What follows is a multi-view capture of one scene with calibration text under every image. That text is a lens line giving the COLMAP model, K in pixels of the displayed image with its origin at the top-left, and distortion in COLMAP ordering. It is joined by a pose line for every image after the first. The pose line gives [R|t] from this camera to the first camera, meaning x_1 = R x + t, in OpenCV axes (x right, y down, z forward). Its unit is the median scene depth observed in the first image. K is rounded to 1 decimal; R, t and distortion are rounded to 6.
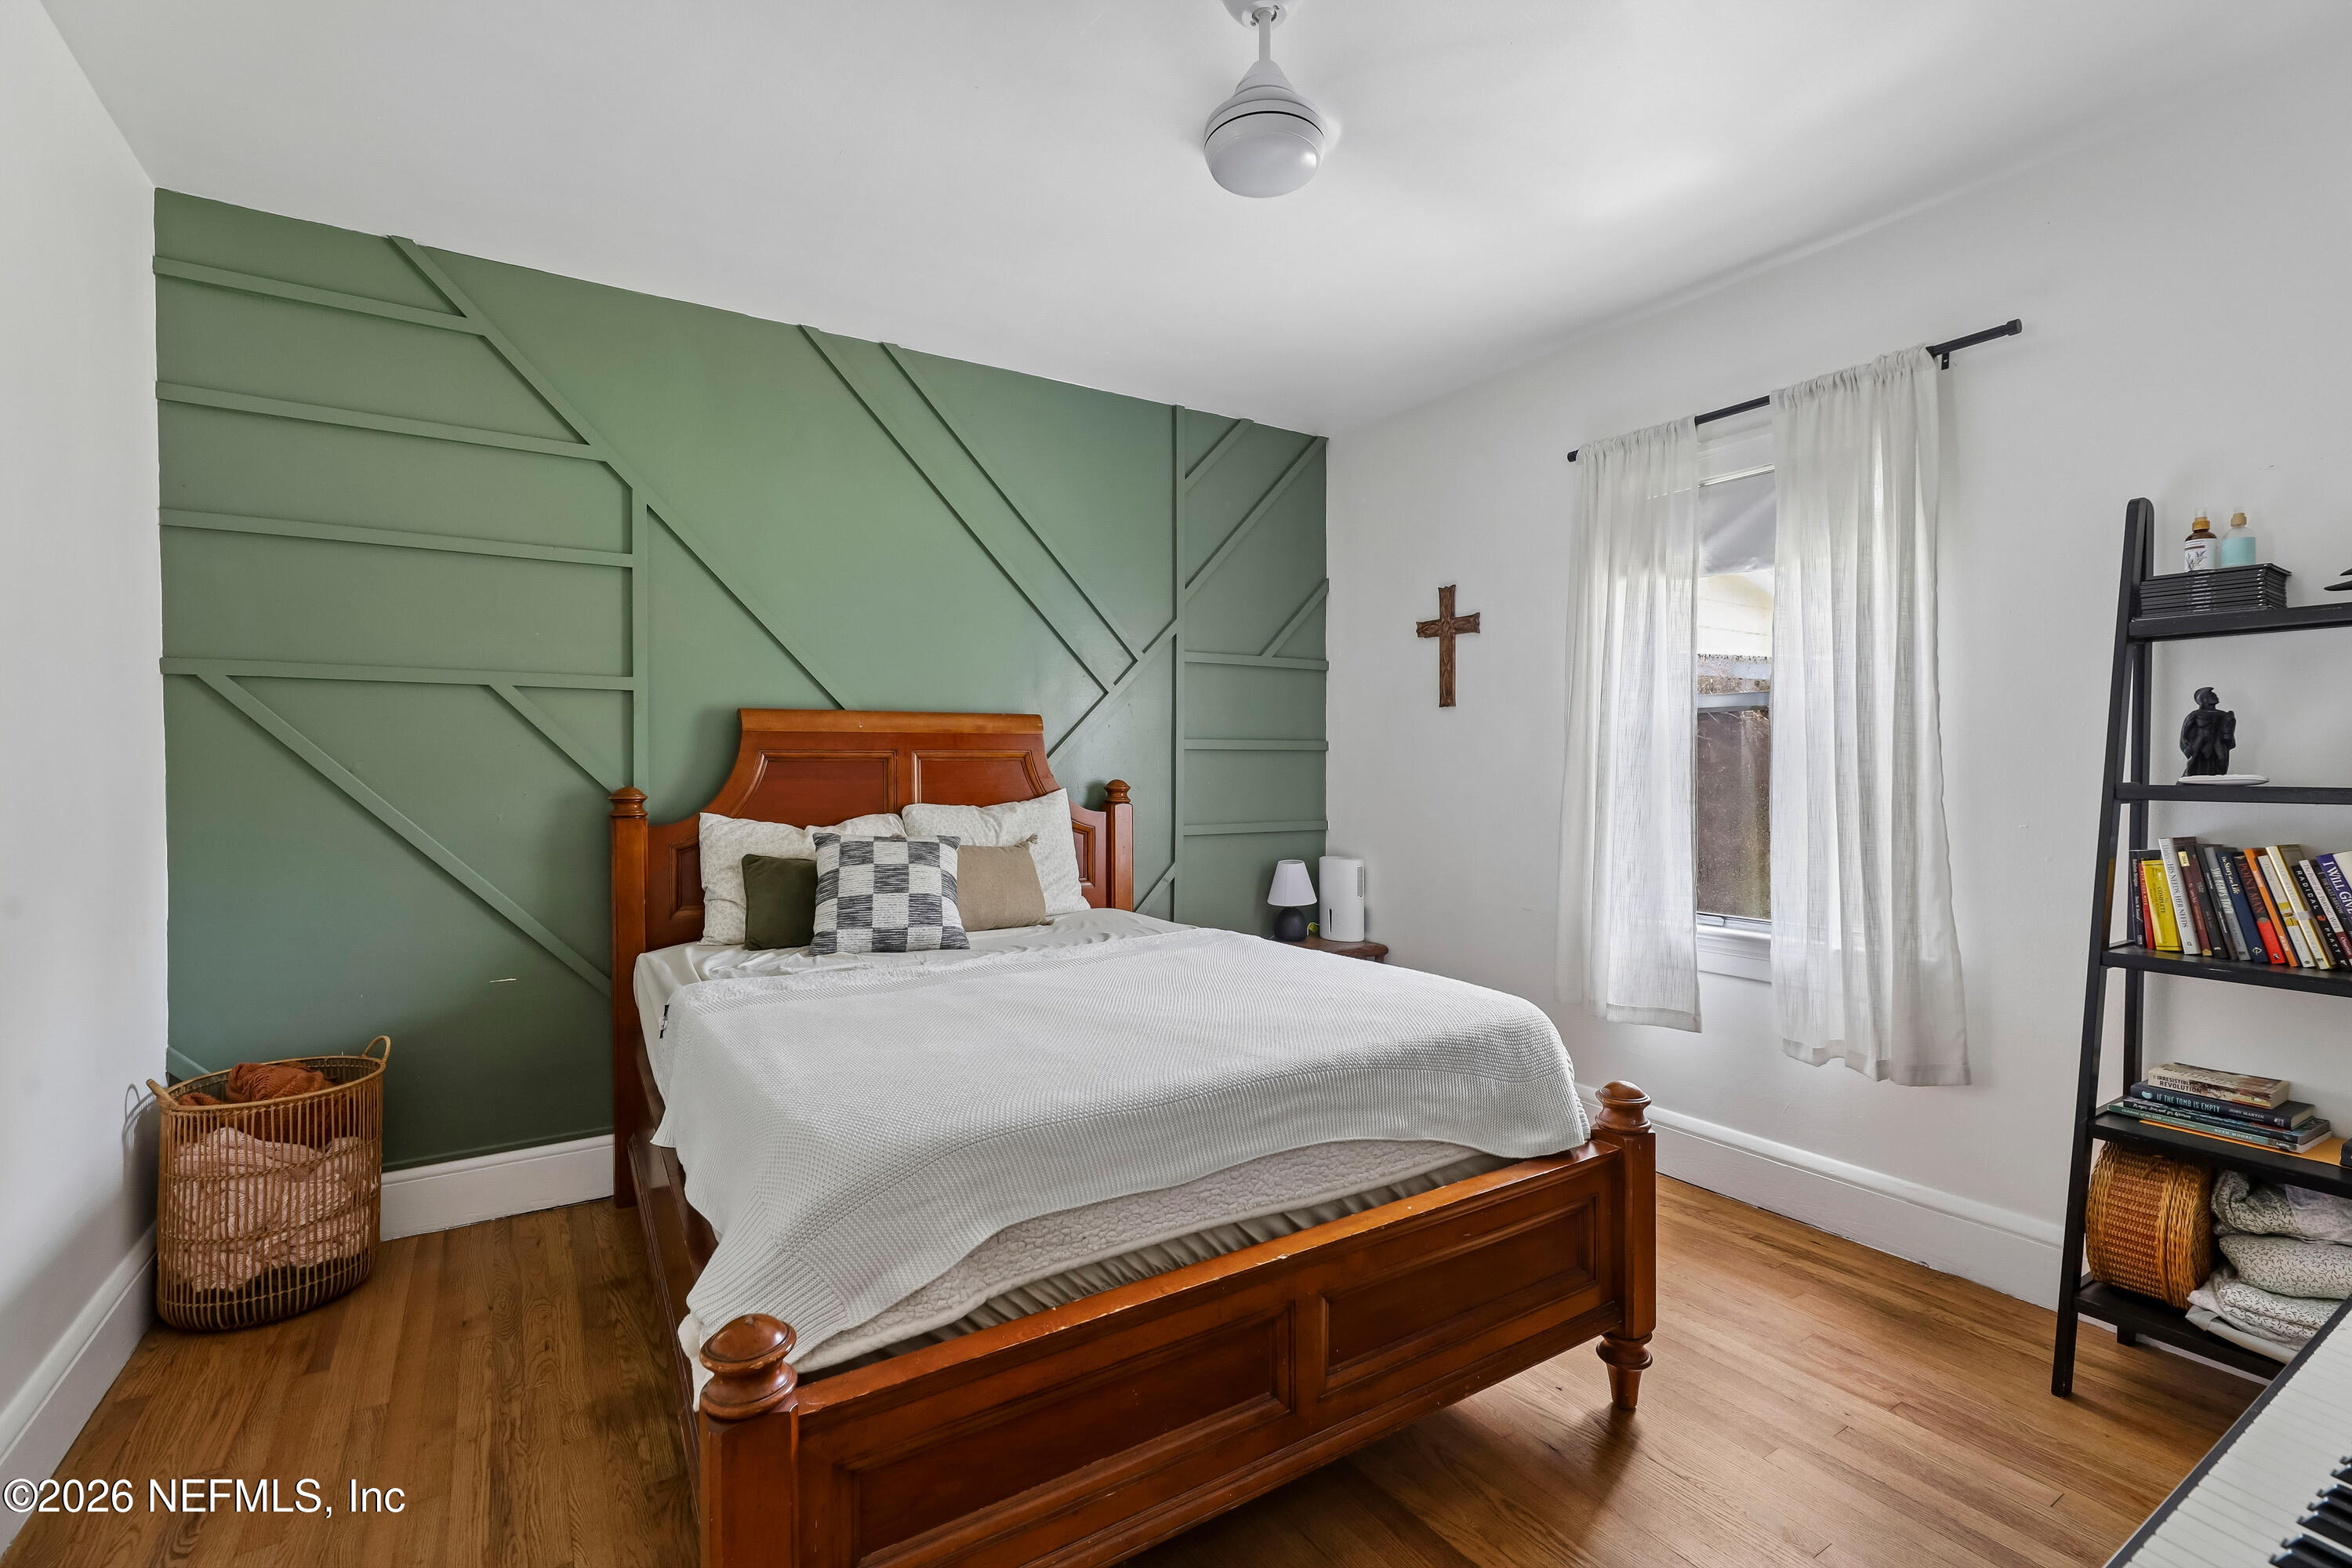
lens RADIAL K [[1053.0, 0, 1172.9], [0, 1053.0, 774.5], [0, 0, 1]] dist [0.001081, -0.000368]
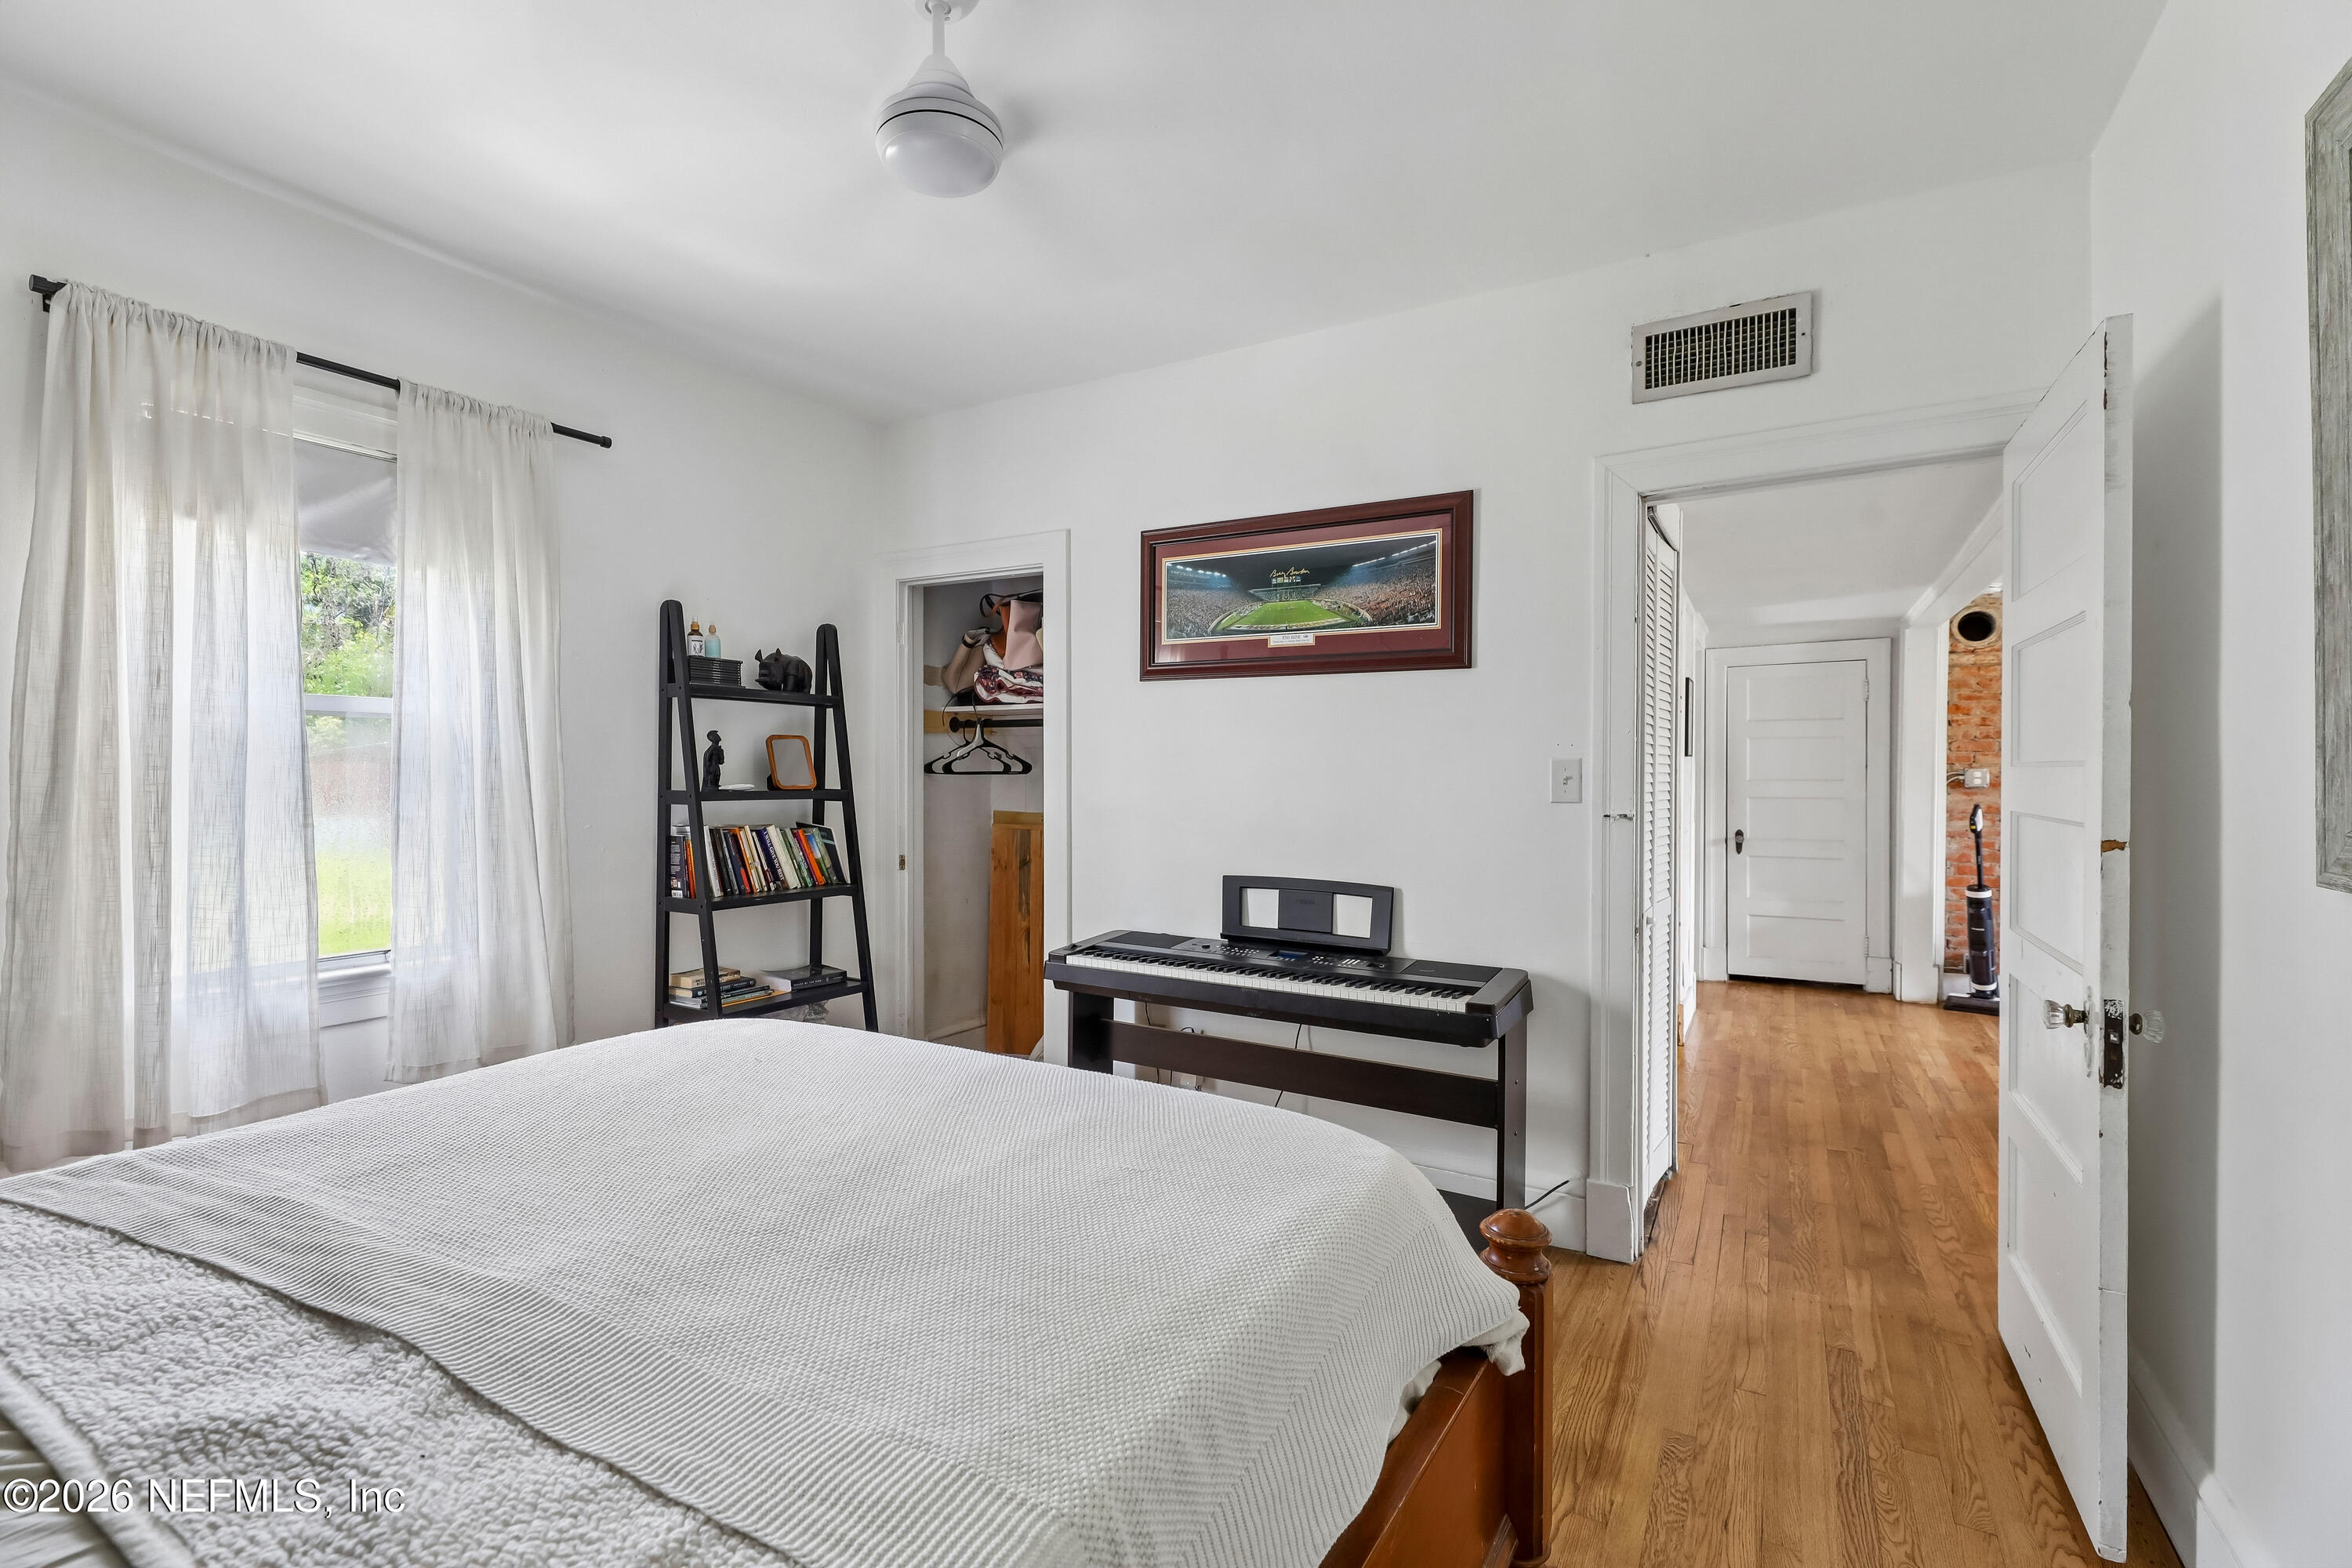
lens RADIAL K [[1053.0, 0, 1172.9], [0, 1053.0, 774.5], [0, 0, 1]] dist [0.001081, -0.000368]
pose [[-0.461410, -0.001714, 0.887186, -0.677514], [0.006807, 0.999962, 0.005472, -0.017021], [-0.887161, 0.008564, -0.461380, 0.982111]]
